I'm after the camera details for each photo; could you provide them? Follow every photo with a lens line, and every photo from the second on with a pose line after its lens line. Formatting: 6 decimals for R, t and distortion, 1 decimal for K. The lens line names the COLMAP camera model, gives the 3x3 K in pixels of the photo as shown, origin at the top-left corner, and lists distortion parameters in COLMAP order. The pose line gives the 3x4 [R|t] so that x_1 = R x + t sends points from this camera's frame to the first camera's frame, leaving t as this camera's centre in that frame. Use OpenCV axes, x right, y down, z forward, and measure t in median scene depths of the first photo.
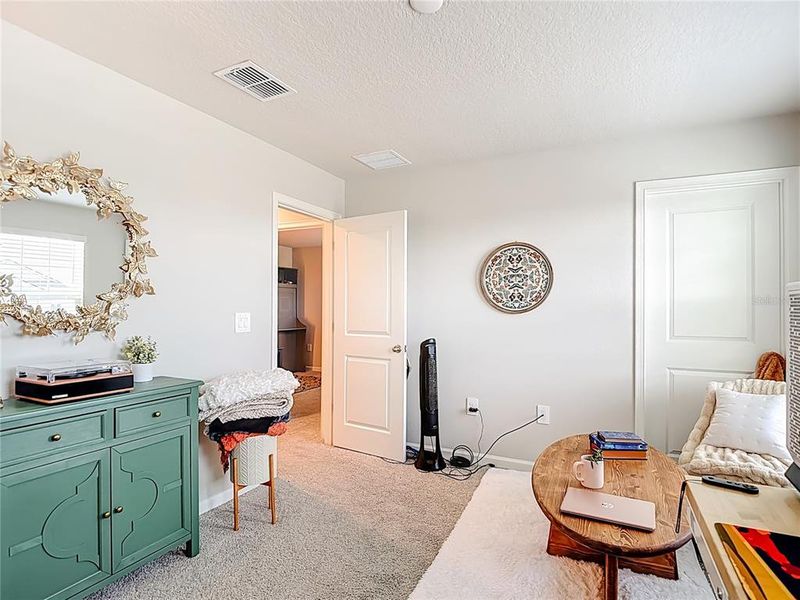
lens RADIAL K [[428.3, 0, 400.0], [0, 428.3, 300.0], [0, 0, 1]] dist [-0.004253, -0.002167]
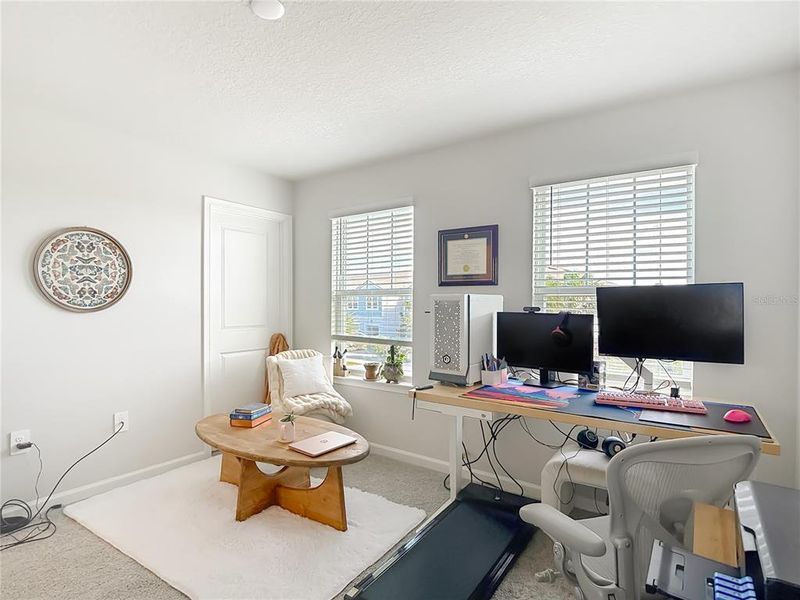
lens RADIAL K [[428.3, 0, 400.0], [0, 428.3, 300.0], [0, 0, 1]] dist [-0.004253, -0.002167]
pose [[0.166326, 0.007805, 0.986040, -0.450967], [-0.014509, 0.999880, -0.005467, 0.003174], [-0.985964, -0.013397, 0.166419, 0.256389]]
